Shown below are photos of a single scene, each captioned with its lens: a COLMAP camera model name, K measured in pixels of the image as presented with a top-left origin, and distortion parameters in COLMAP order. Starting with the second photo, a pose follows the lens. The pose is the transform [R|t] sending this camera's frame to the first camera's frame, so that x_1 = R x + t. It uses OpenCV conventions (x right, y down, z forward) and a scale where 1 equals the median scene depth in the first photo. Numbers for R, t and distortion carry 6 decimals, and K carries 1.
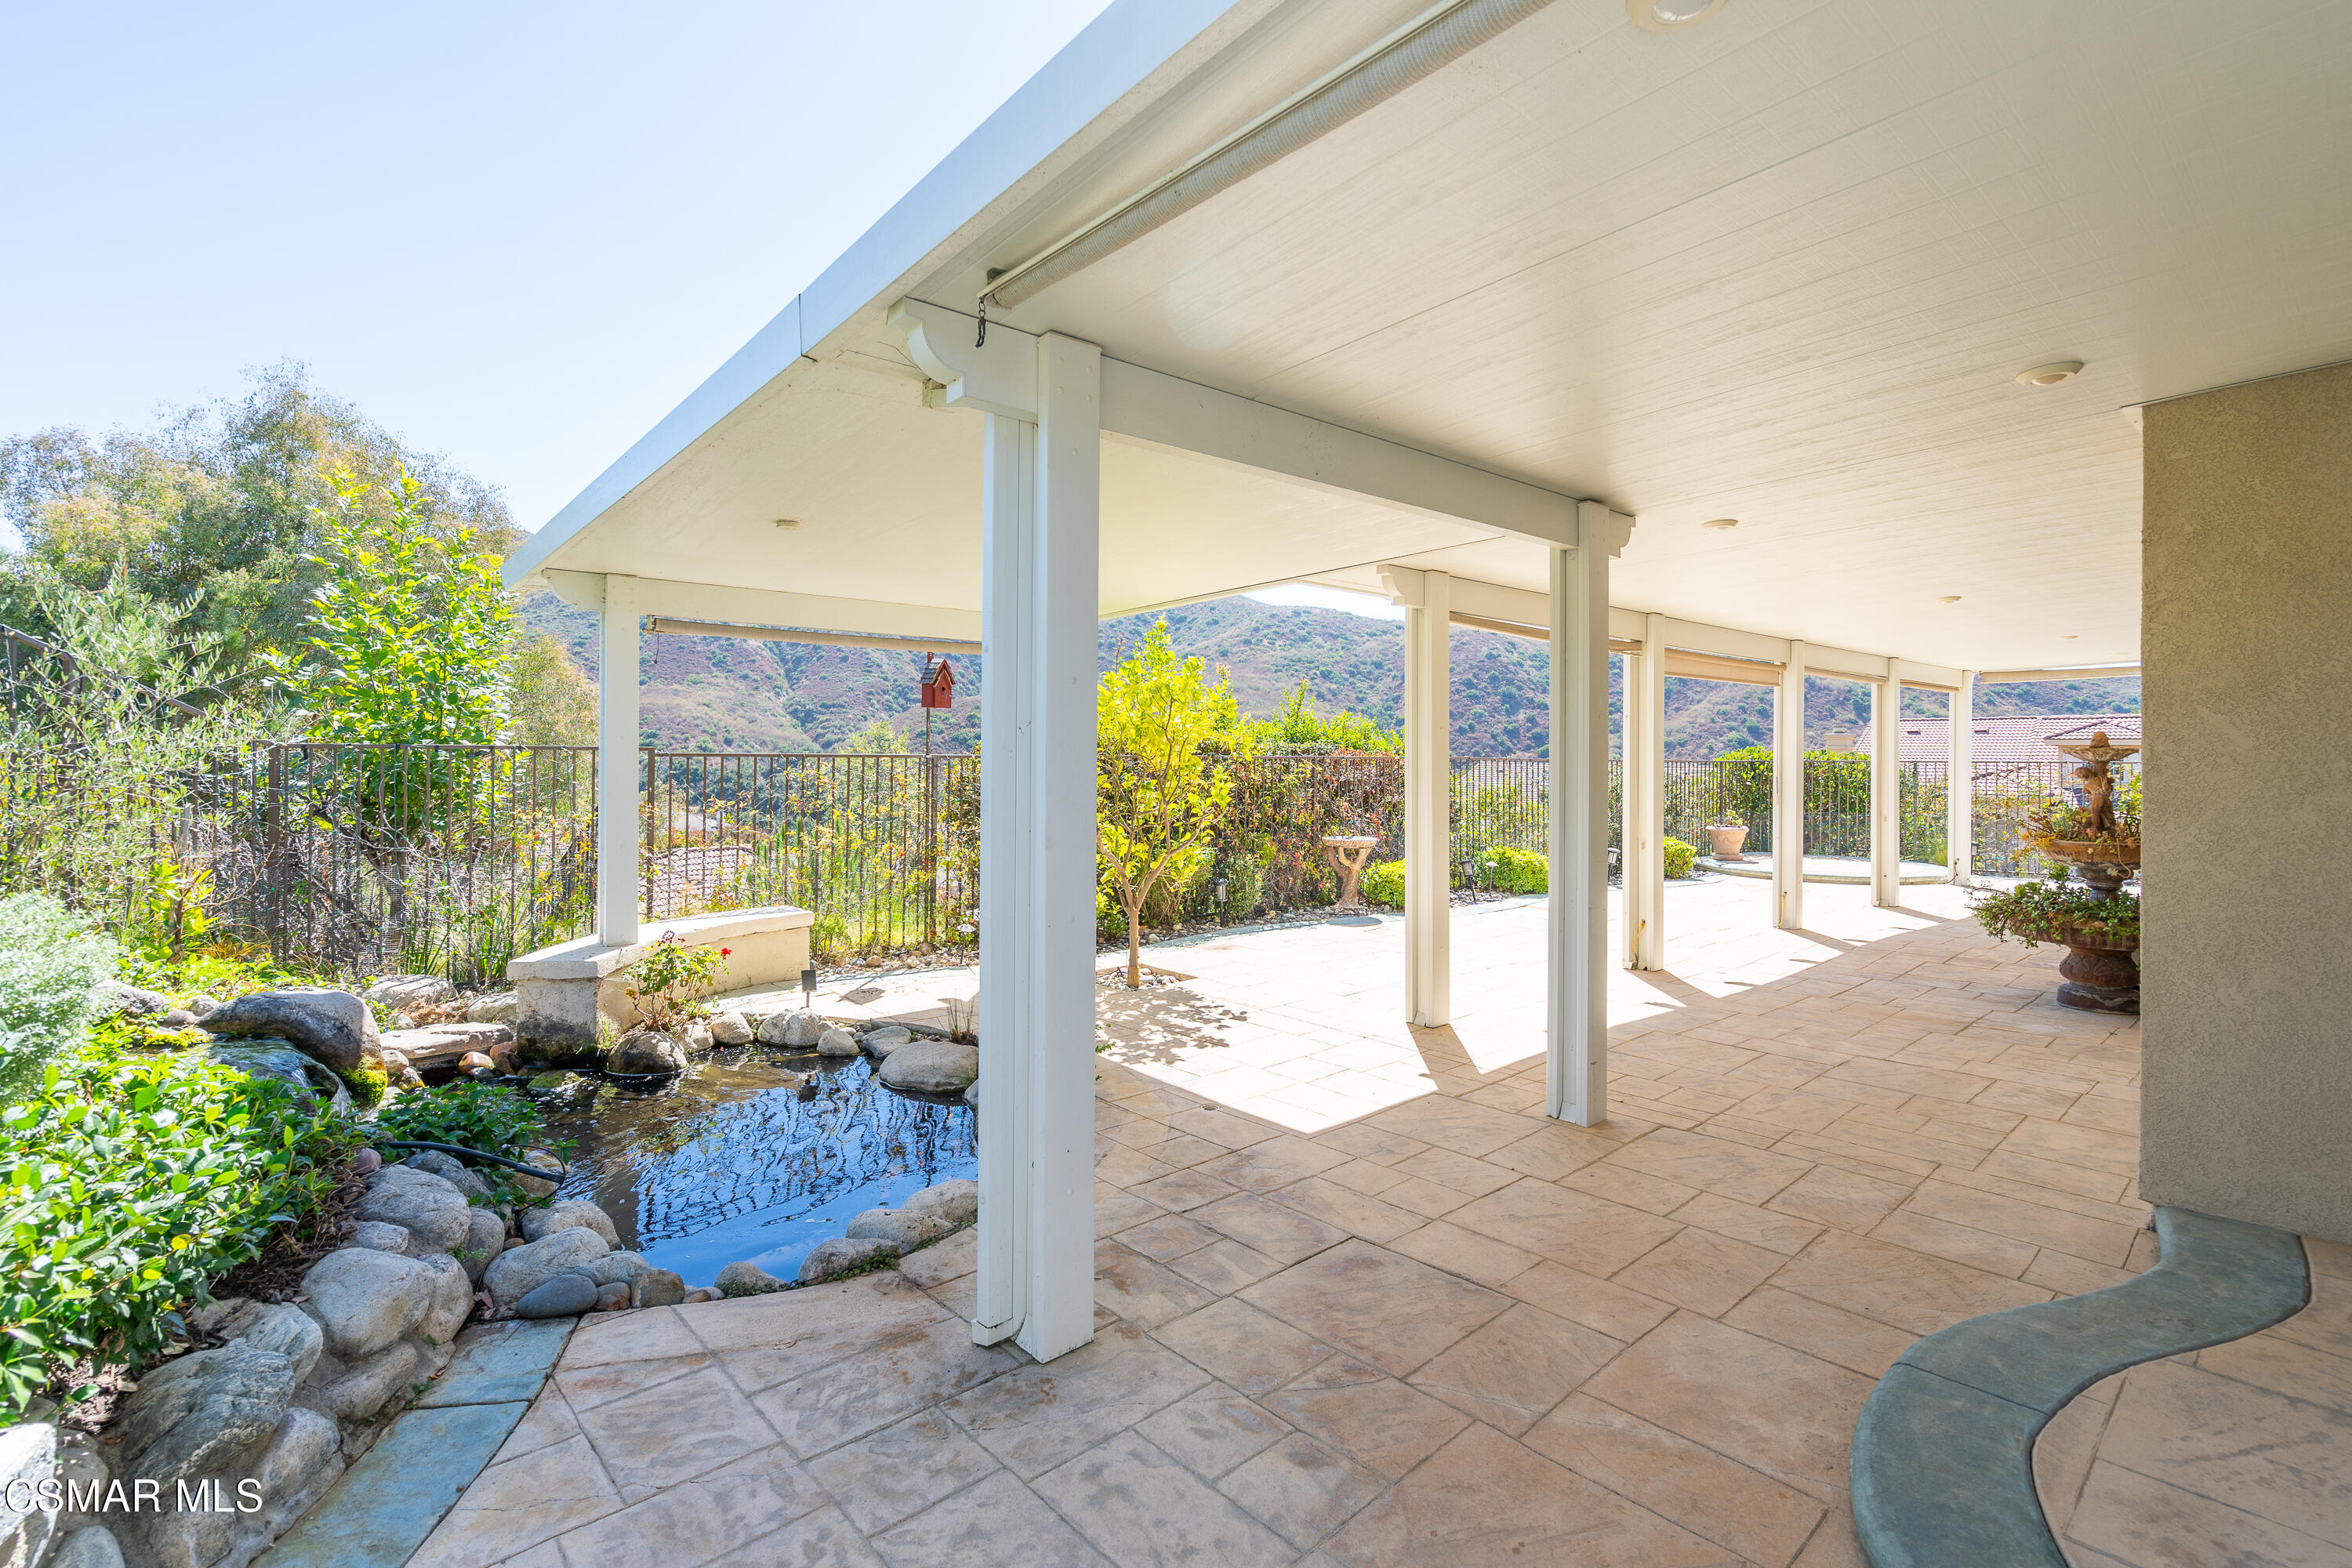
lens RADIAL K [[1075.3, 0, 1170.8], [0, 1075.3, 756.5], [0, 0, 1]] dist [-0.001658, 0.001123]
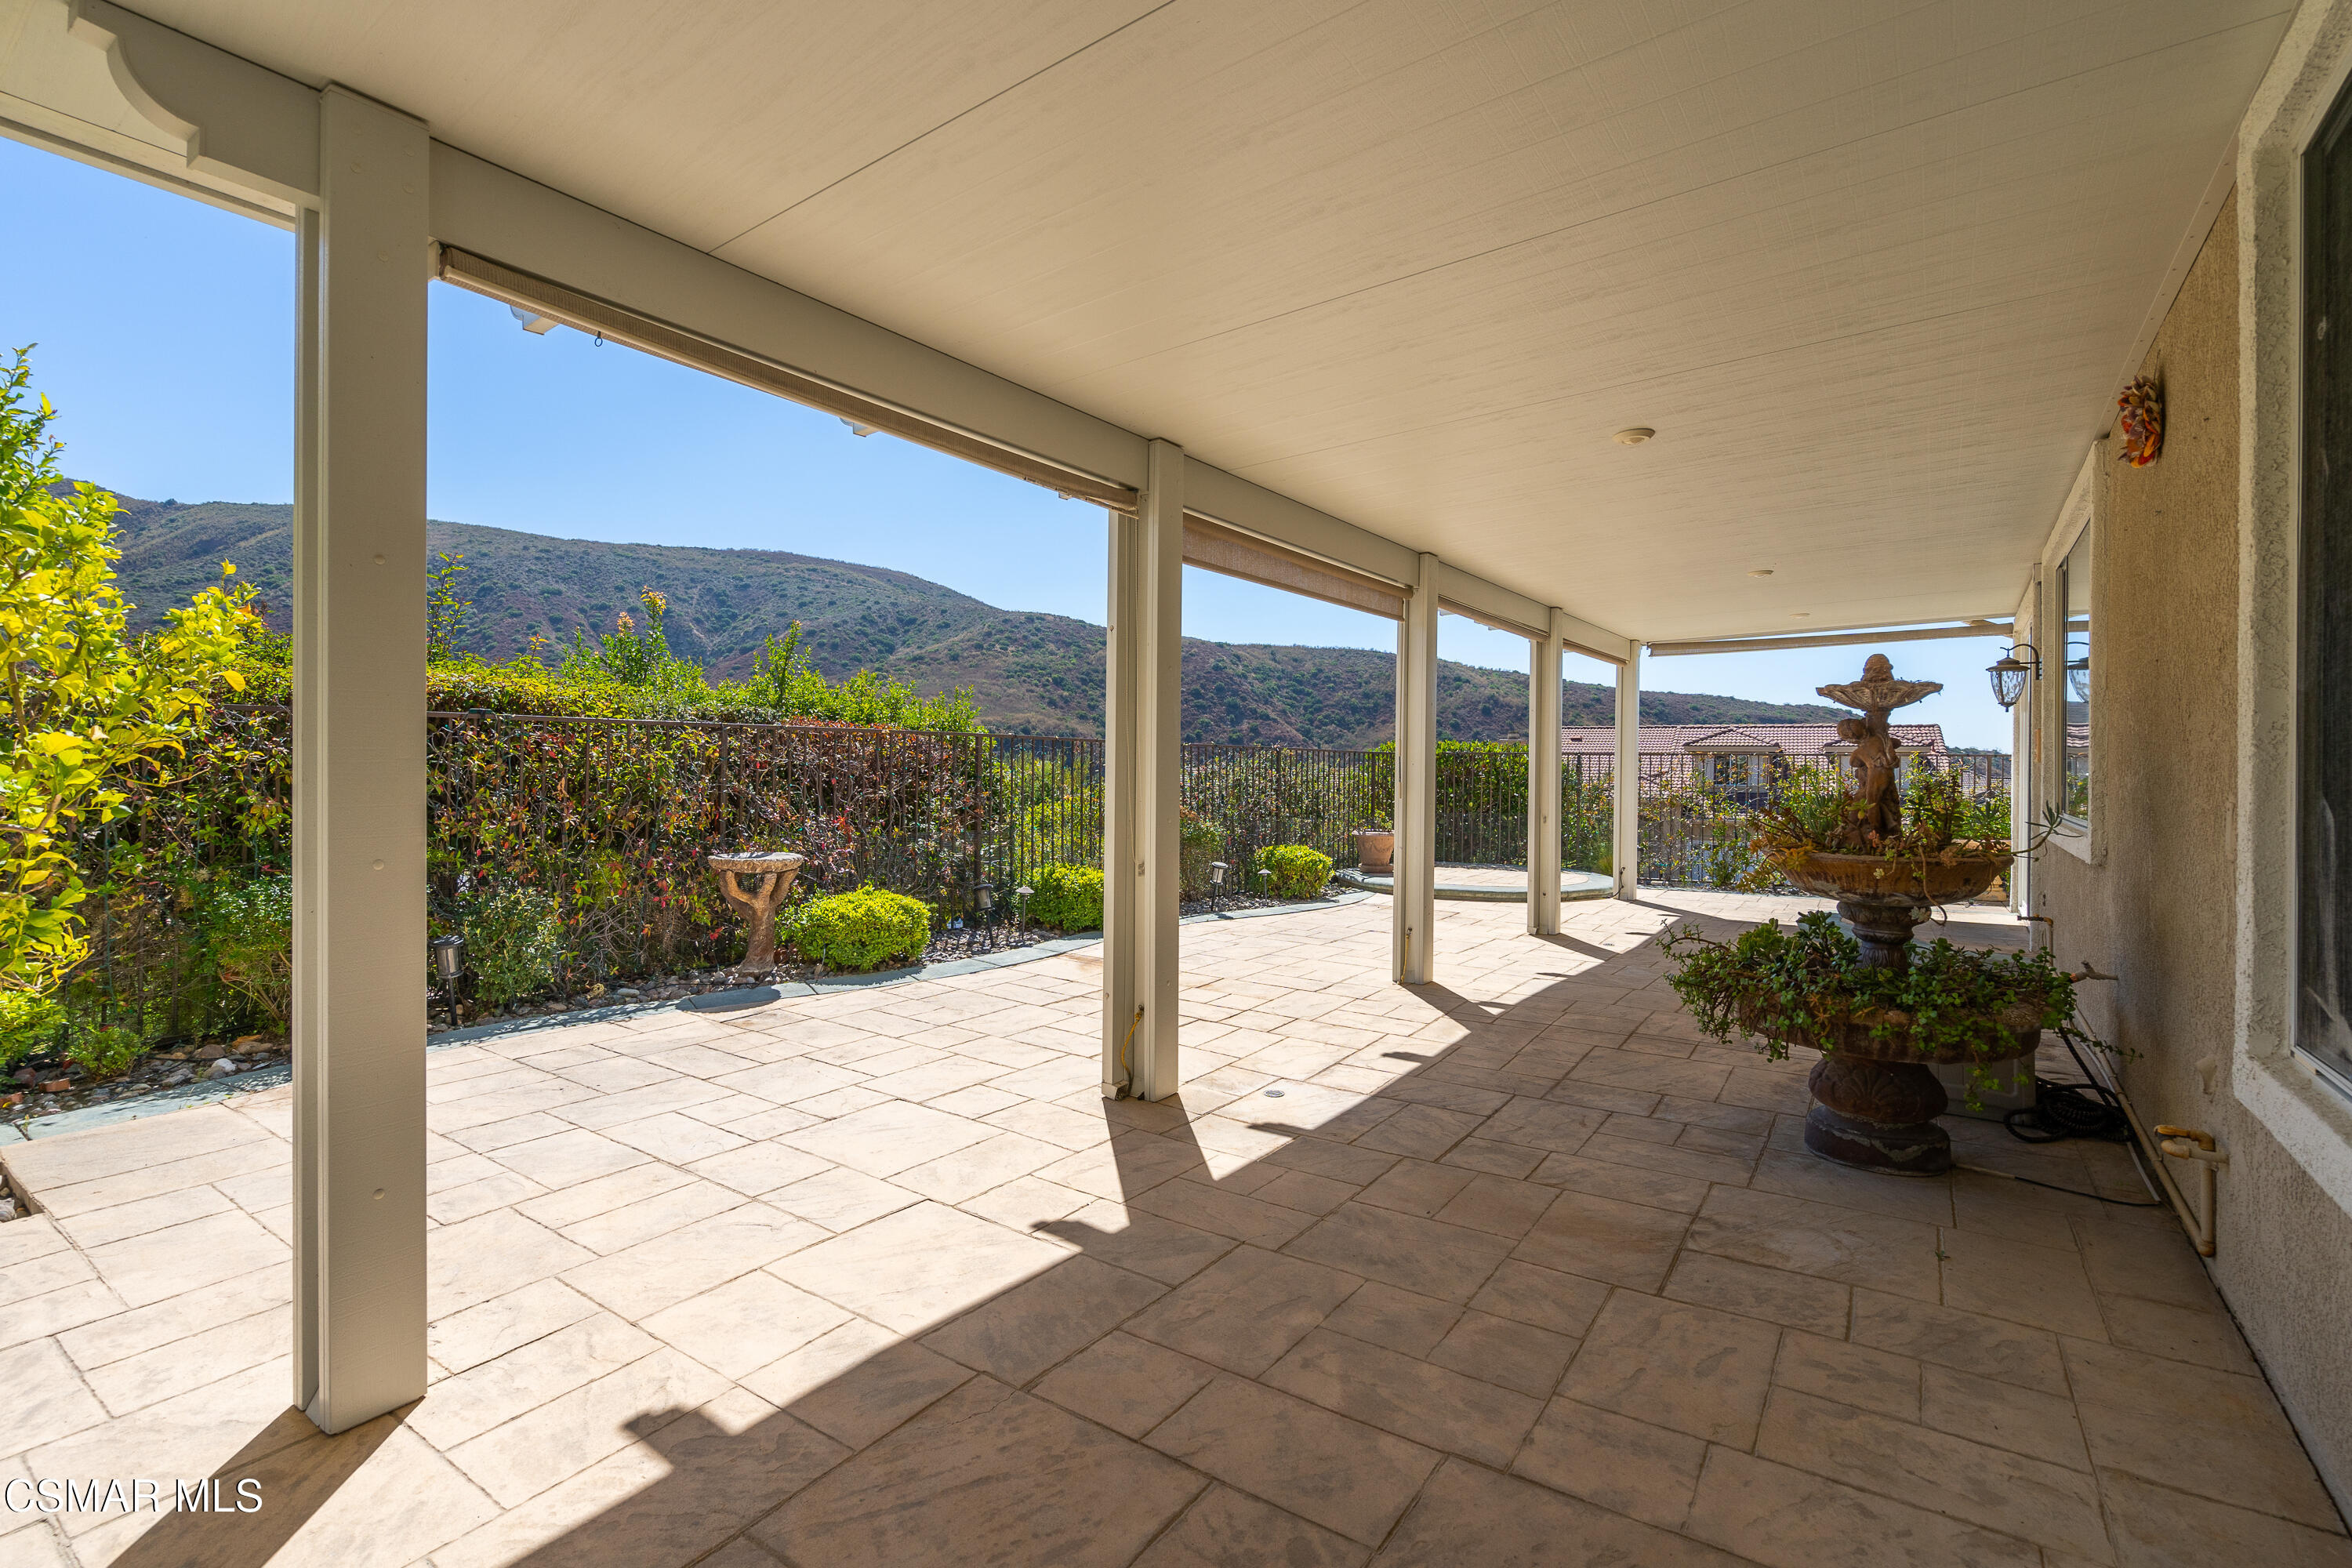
lens RADIAL K [[1075.3, 0, 1170.8], [0, 1075.3, 756.5], [0, 0, 1]] dist [-0.001658, 0.001123]
pose [[0.970390, 0.007368, 0.241432, 0.289699], [-0.005645, 0.999953, -0.007825, 0.027463], [-0.241478, 0.006230, 0.970386, 0.420053]]
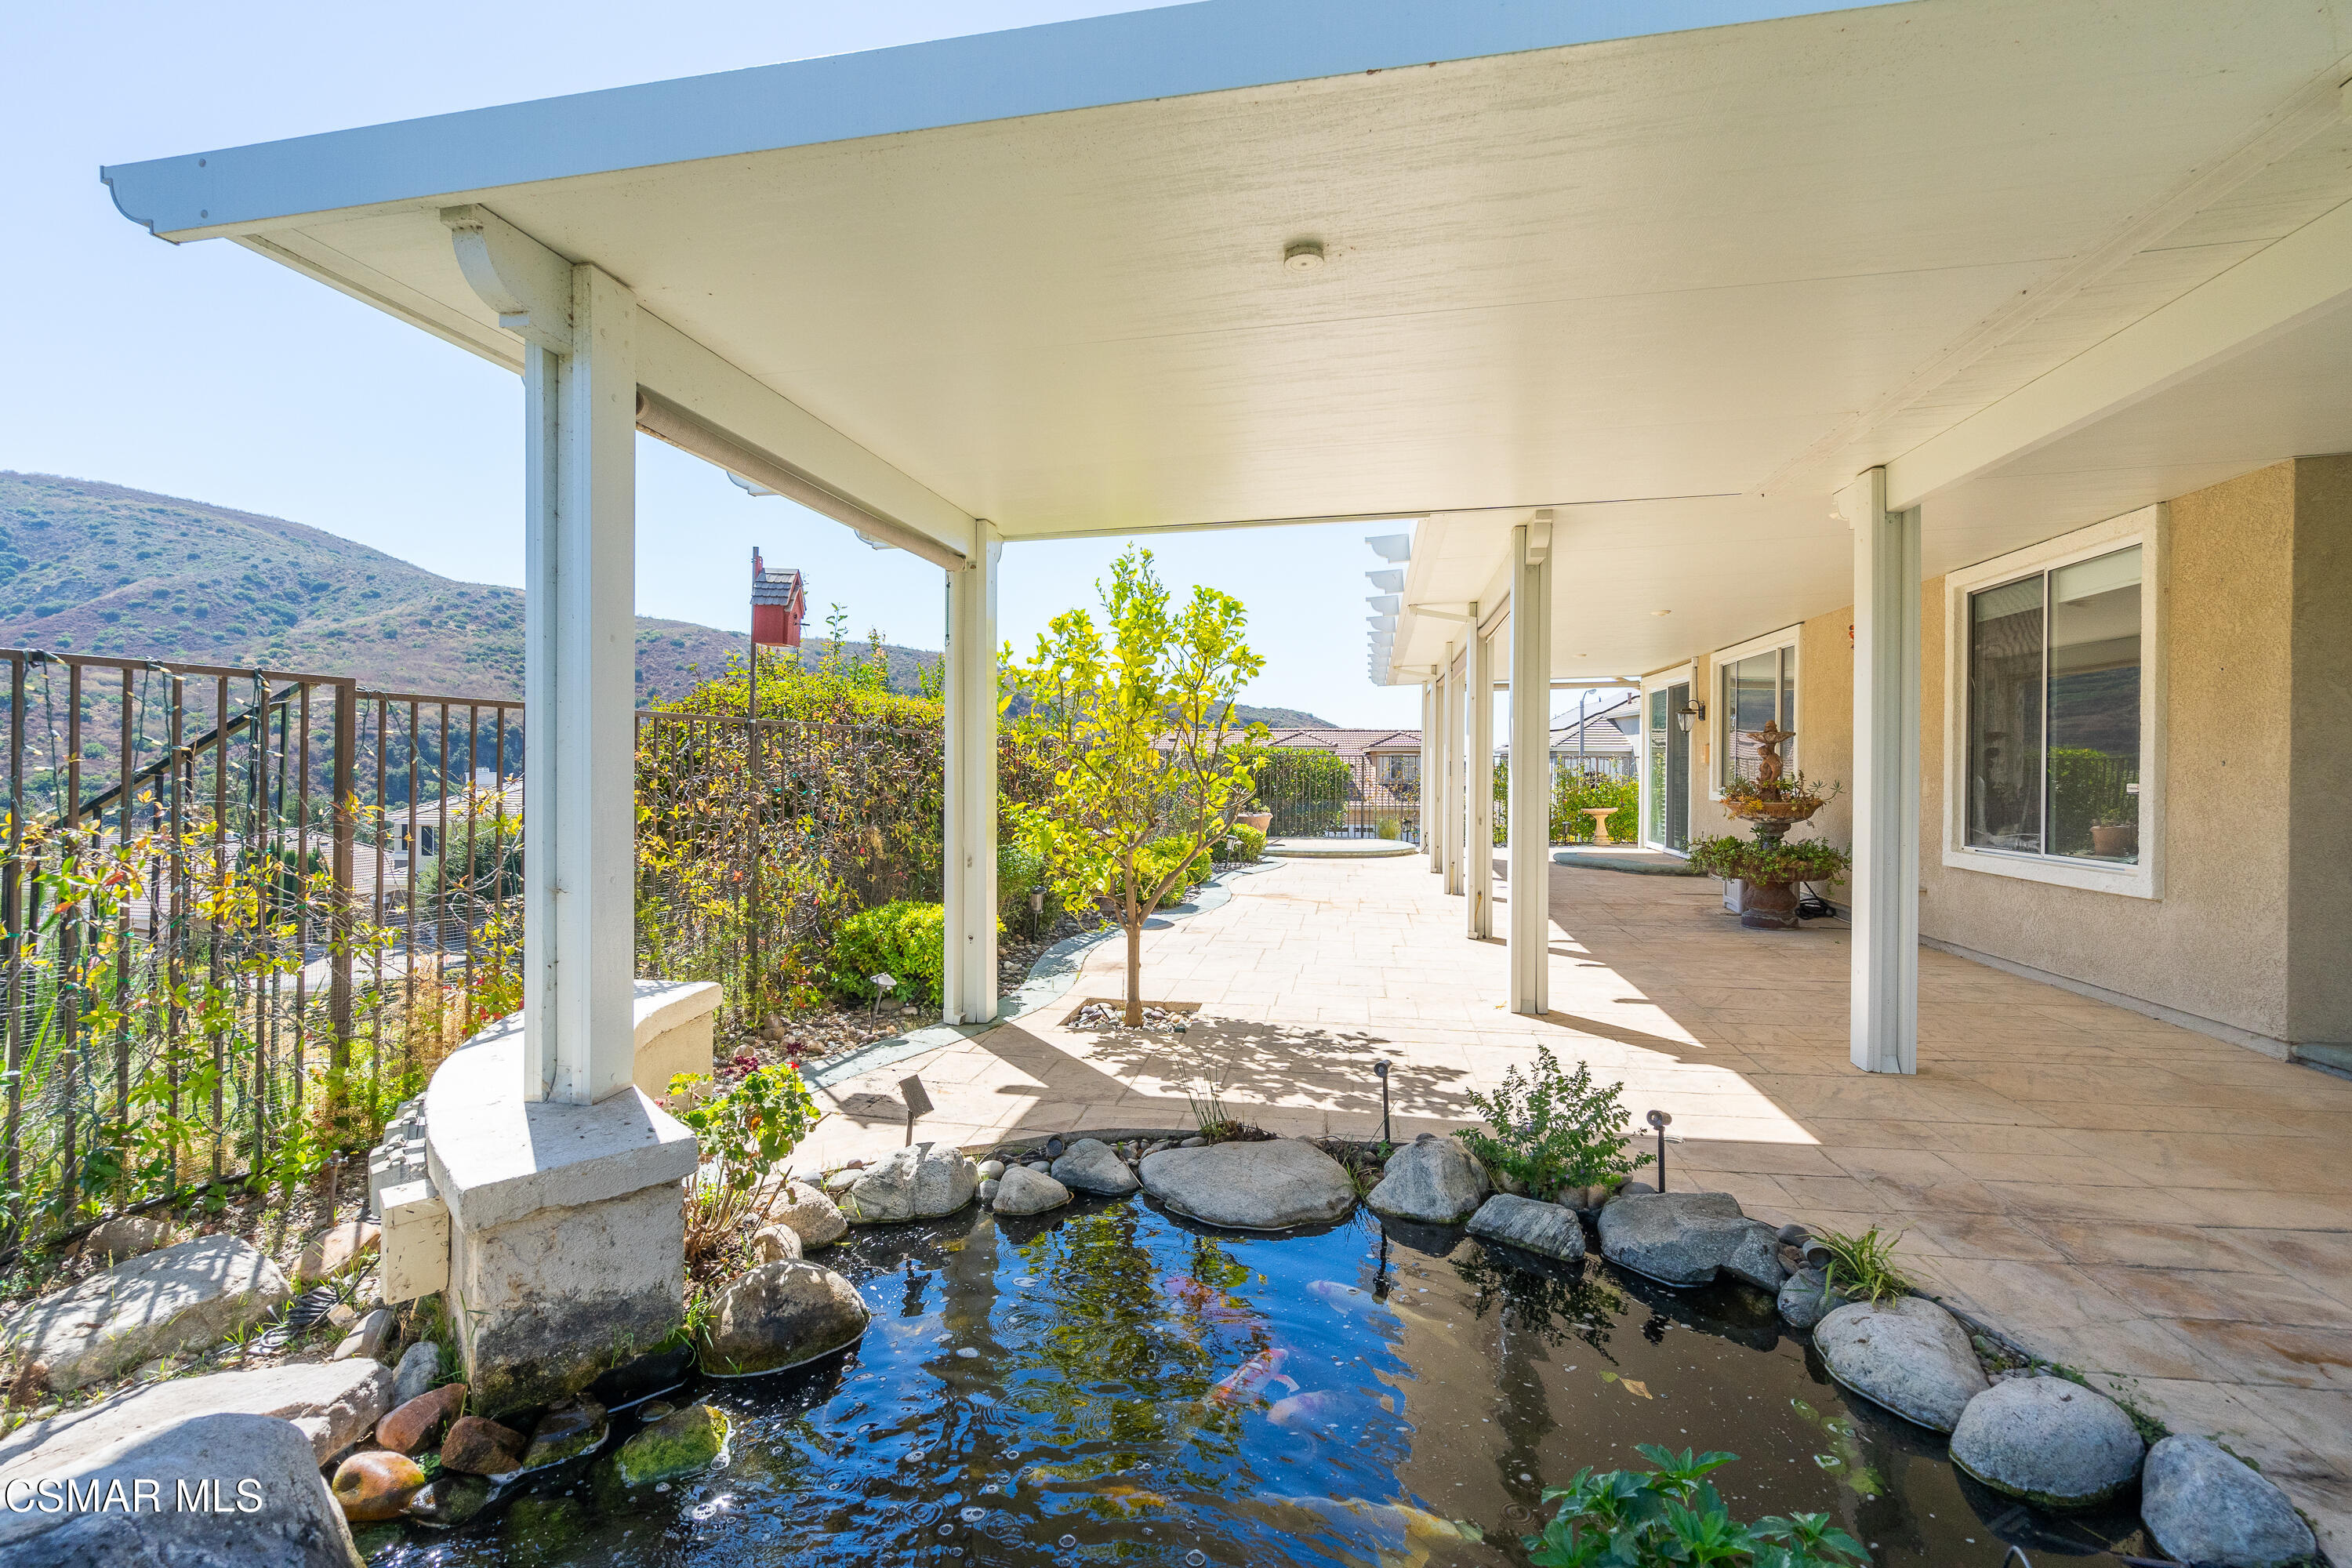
lens RADIAL K [[1066.9, 0, 1176.0], [0, 1066.9, 784.0], [0, 0, 1]] dist [-0.001275, 0.001246]
pose [[0.771097, -0.012118, 0.636602, -0.409246], [-0.000394, 0.999810, 0.019508, 0.023003], [-0.636718, -0.015293, 0.770945, 0.334633]]
